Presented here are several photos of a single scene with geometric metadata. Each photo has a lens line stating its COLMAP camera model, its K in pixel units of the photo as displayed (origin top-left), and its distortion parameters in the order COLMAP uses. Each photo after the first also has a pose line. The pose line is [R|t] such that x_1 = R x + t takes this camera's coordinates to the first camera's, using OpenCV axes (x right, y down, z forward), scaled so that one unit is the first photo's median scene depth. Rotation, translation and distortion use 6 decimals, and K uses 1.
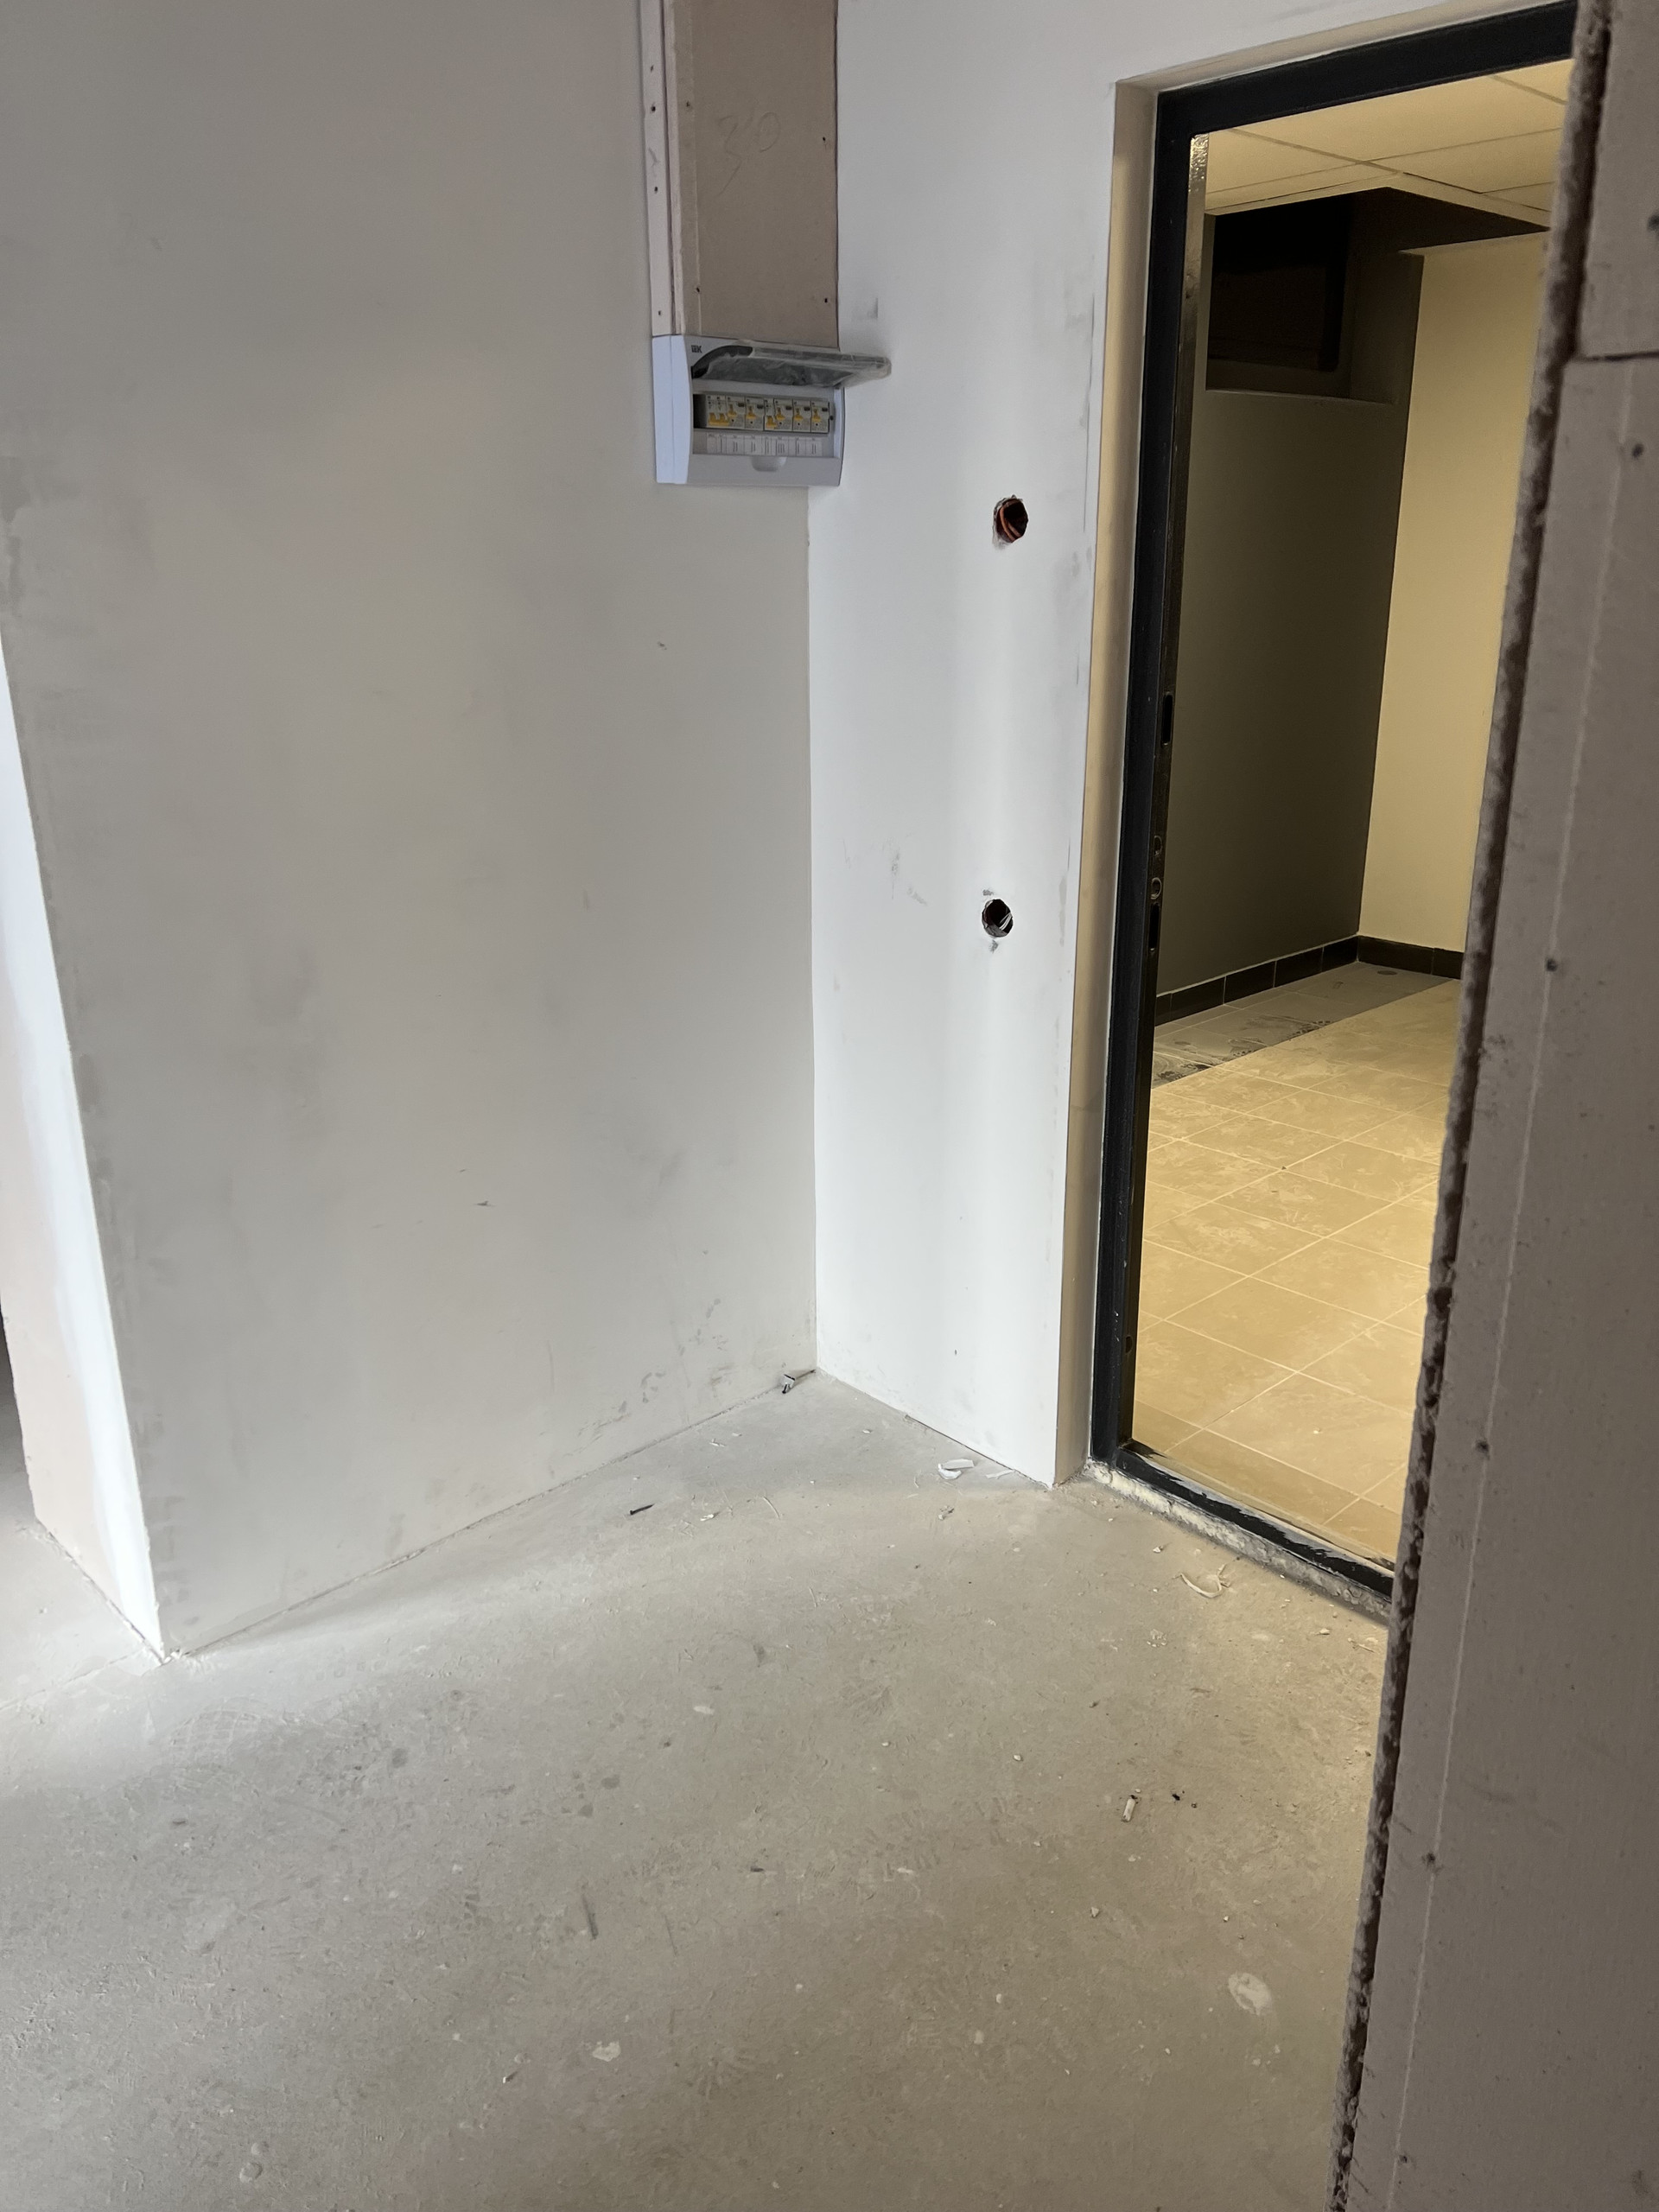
lens RADIAL K [[1658.7, 0, 828.2], [0, 1658.7, 1082.0], [0, 0, 1]] dist [0.041664, -0.043124]
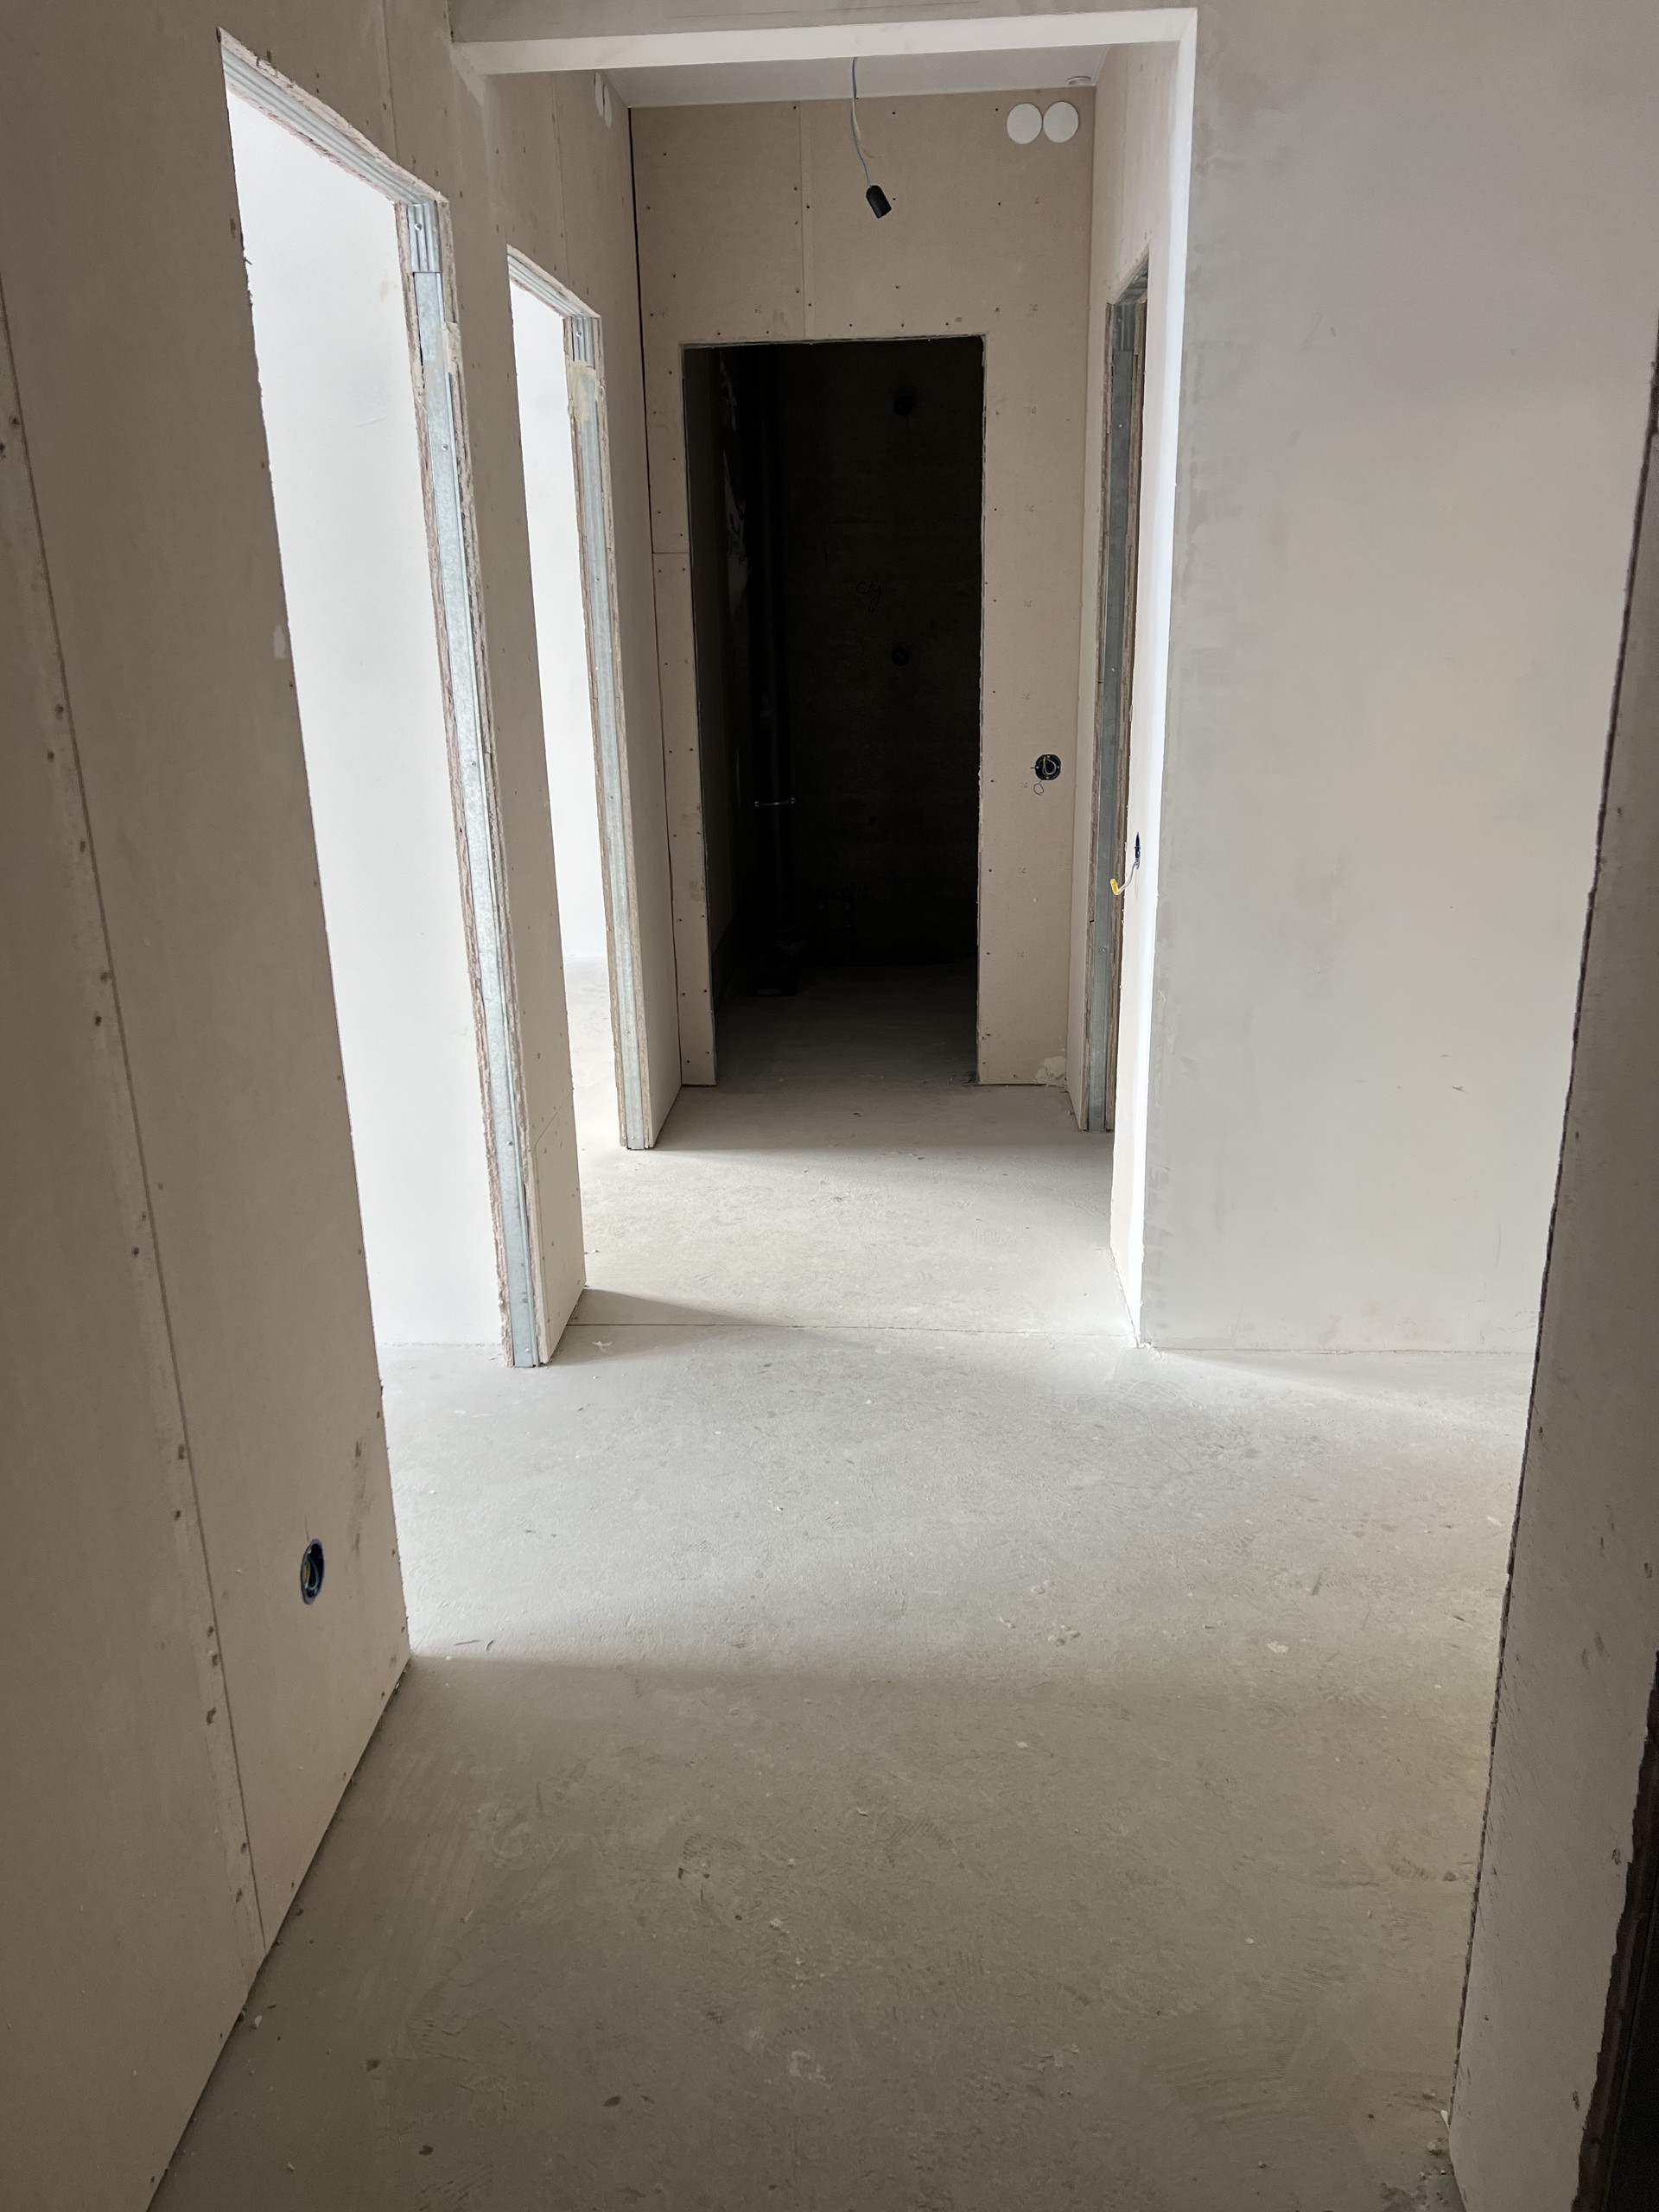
lens RADIAL K [[1658.7, 0, 821.1], [0, 1658.7, 1094.1], [0, 0, 1]] dist [0.041664, -0.043124]
pose [[0.690907, 0.213433, -0.690720, 0.356375], [-0.205151, 0.974033, 0.095771, 0.065027], [0.693225, 0.075533, 0.716753, -0.213110]]
